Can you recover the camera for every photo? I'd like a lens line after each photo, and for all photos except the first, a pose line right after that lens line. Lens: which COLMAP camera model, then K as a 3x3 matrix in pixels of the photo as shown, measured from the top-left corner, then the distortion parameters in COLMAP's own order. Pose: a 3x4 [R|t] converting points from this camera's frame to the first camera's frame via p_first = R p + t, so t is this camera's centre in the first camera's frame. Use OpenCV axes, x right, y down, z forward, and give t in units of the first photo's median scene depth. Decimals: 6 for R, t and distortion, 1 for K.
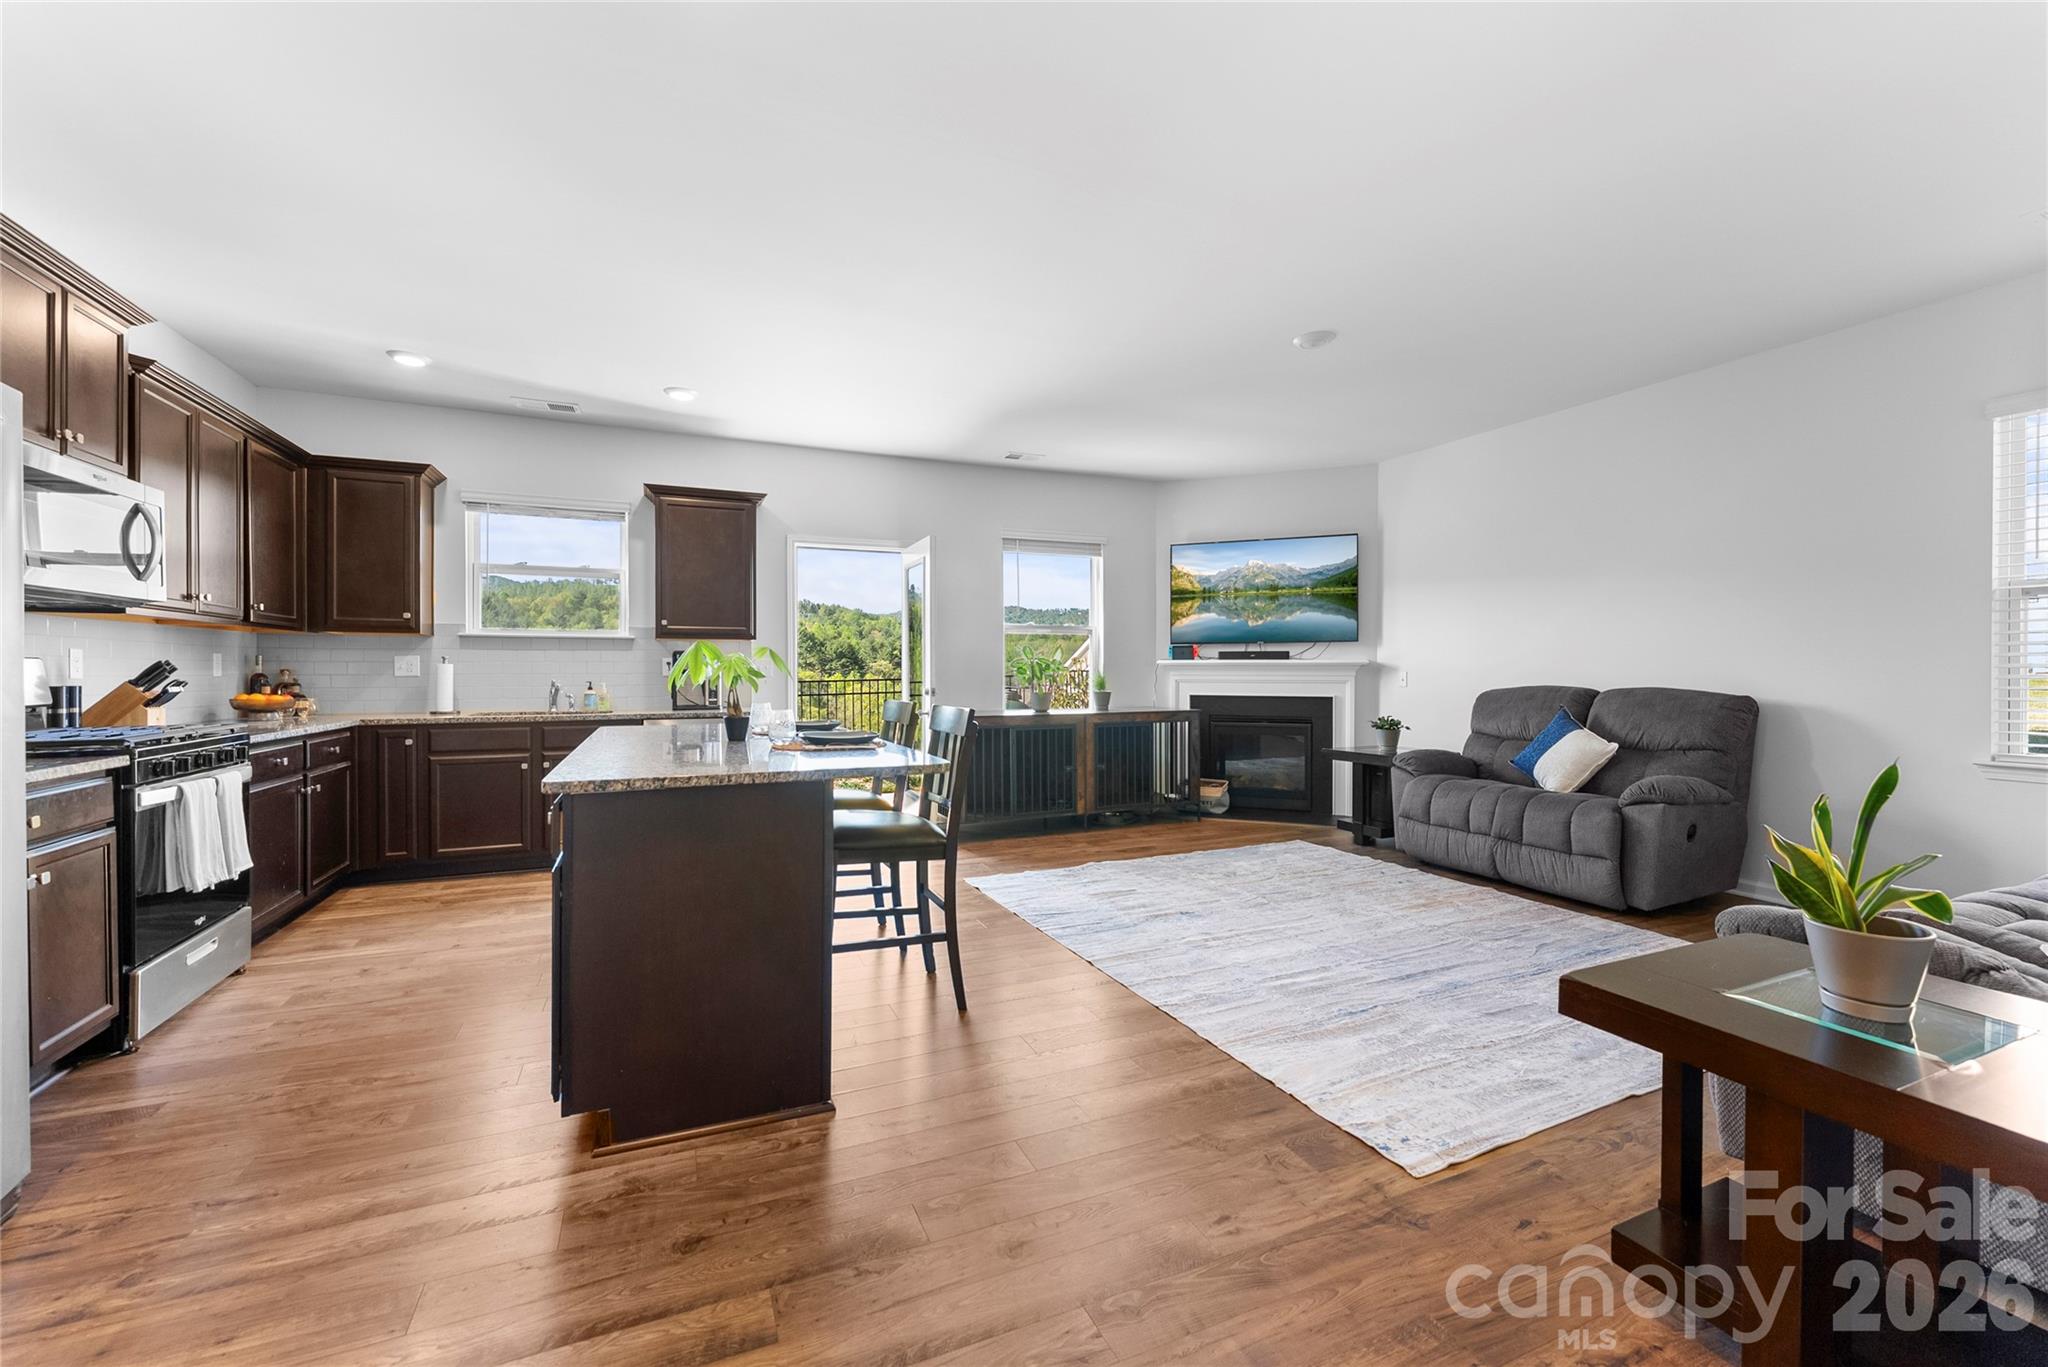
lens RADIAL K [[823.0, 0, 1029.1], [0, 823.0, 677.6], [0, 0, 1]] dist [0.000323, -0.000065]
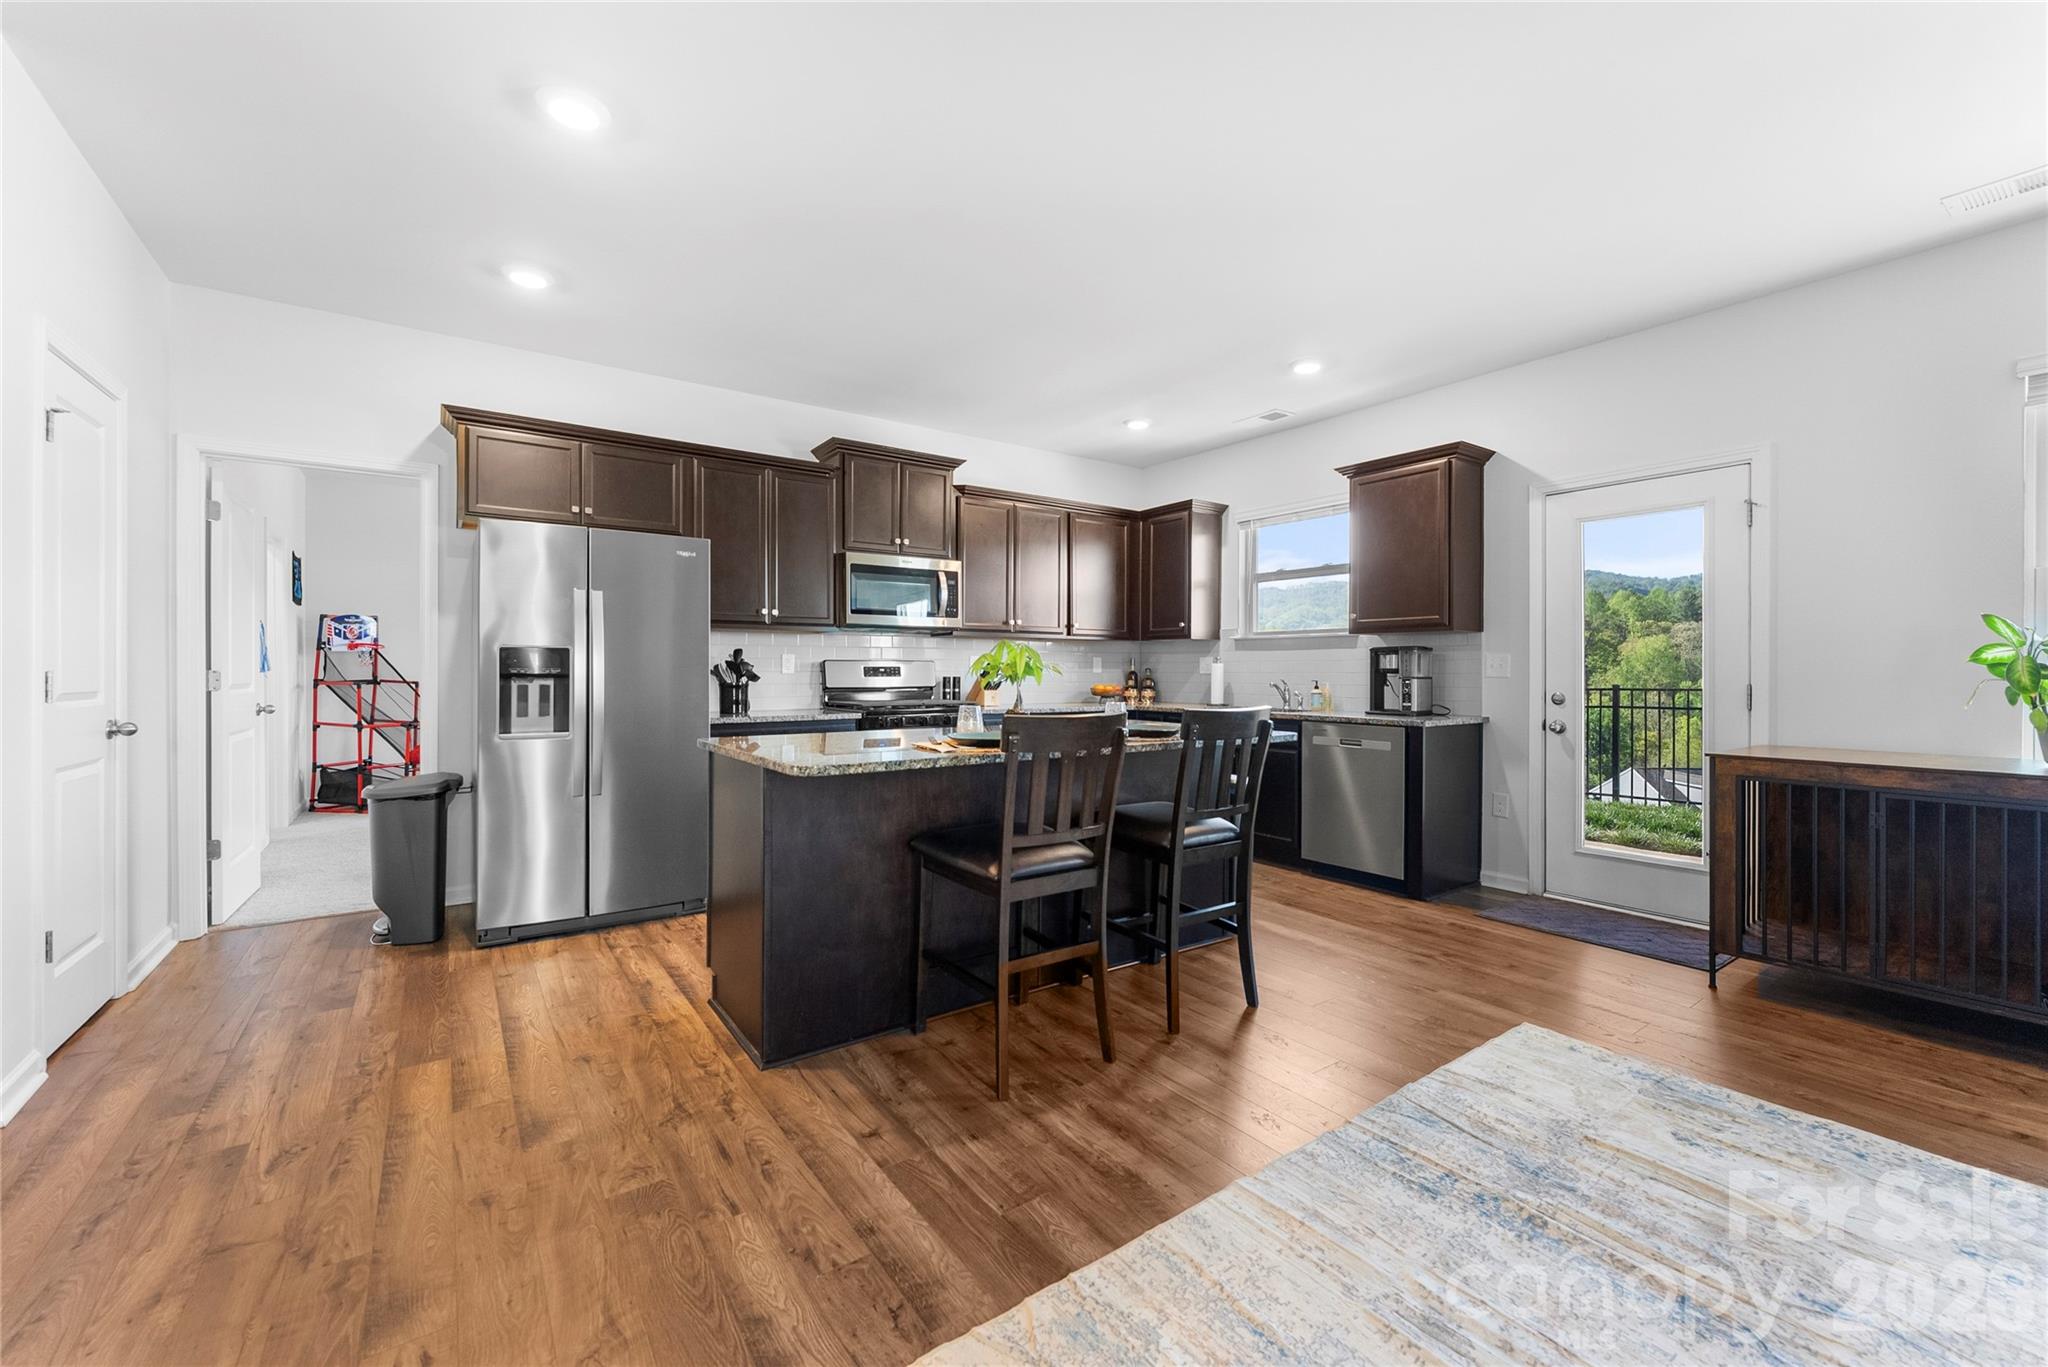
lens RADIAL K [[830.5, 0, 1026.3], [0, 830.5, 668.0], [0, 0, 1]] dist [0.001300, -0.000139]
pose [[0.202878, -0.002454, -0.979201, 0.316678], [-0.010785, 0.999931, -0.004740, -0.001459], [0.979145, 0.011523, 0.202838, 0.388479]]
